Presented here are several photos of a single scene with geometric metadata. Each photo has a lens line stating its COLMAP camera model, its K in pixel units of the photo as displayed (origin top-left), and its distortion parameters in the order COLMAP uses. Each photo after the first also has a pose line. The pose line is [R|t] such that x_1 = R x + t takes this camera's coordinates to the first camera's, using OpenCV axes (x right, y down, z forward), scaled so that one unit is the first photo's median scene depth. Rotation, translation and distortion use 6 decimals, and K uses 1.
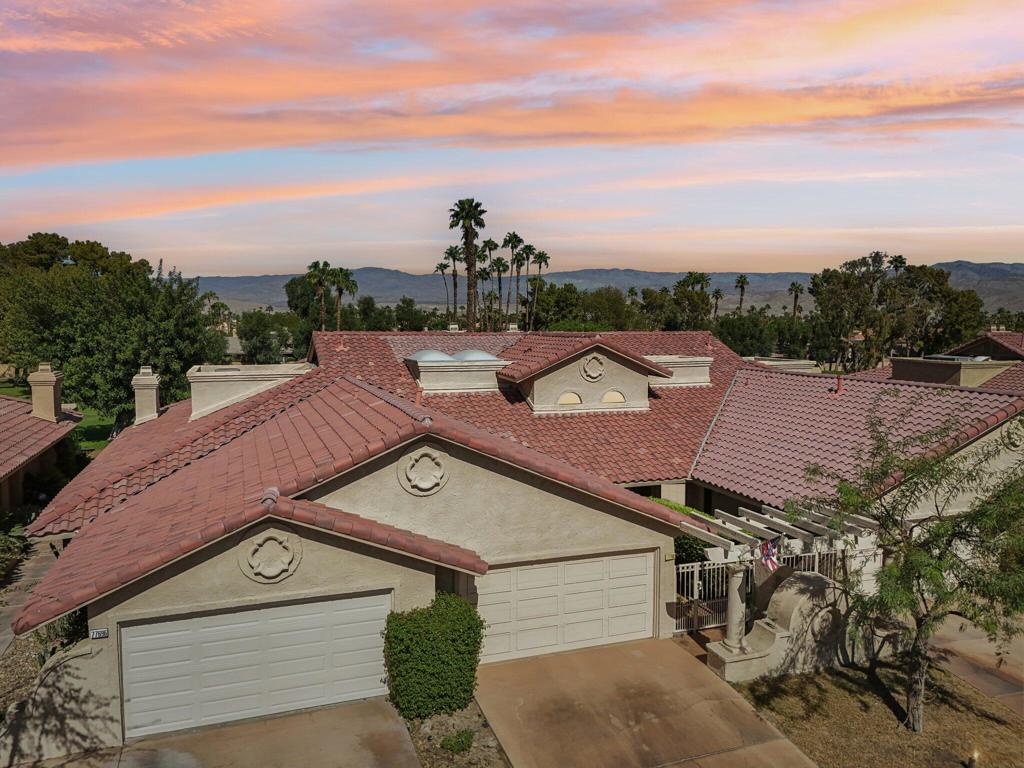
lens RADIAL K [[754.0, 0, 512.3], [0, 754.0, 385.4], [0, 0, 1]] dist [0.057299, 0.000318]
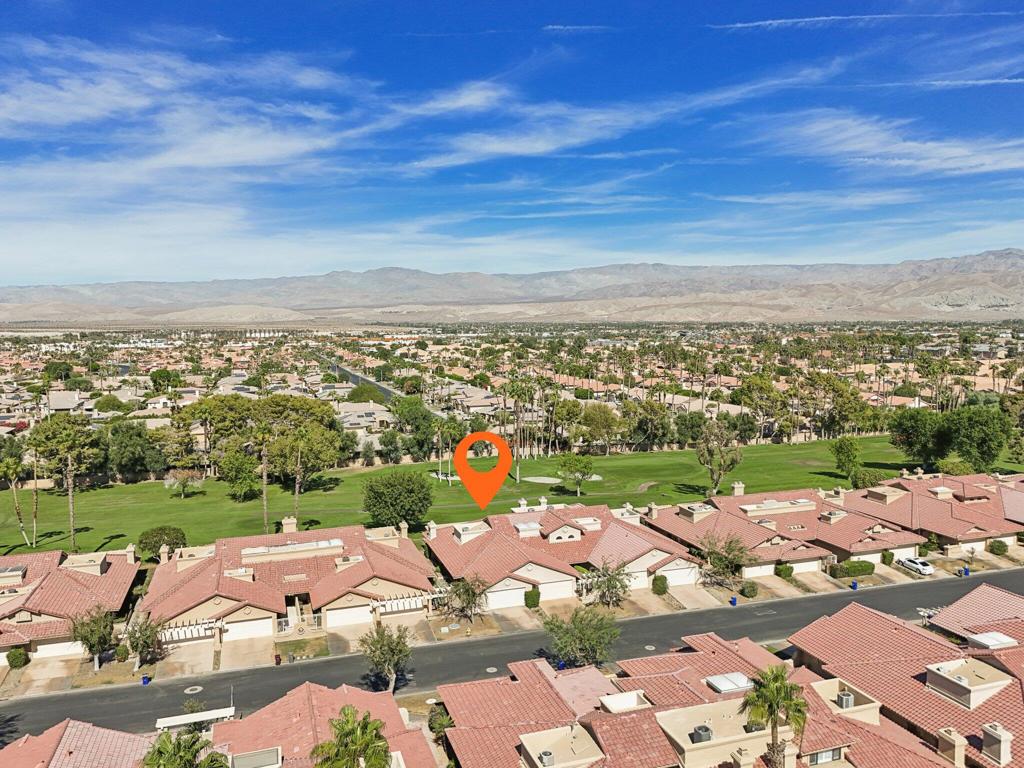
lens RADIAL K [[754.0, 0, 510.8], [0, 754.0, 383.7], [0, 0, 1]] dist [0.057299, 0.000318]
pose [[0.999575, -0.010197, -0.027305, -0.083888], [0.009904, 0.999892, -0.010830, -1.166253], [0.027413, 0.010555, 0.999568, -4.569055]]
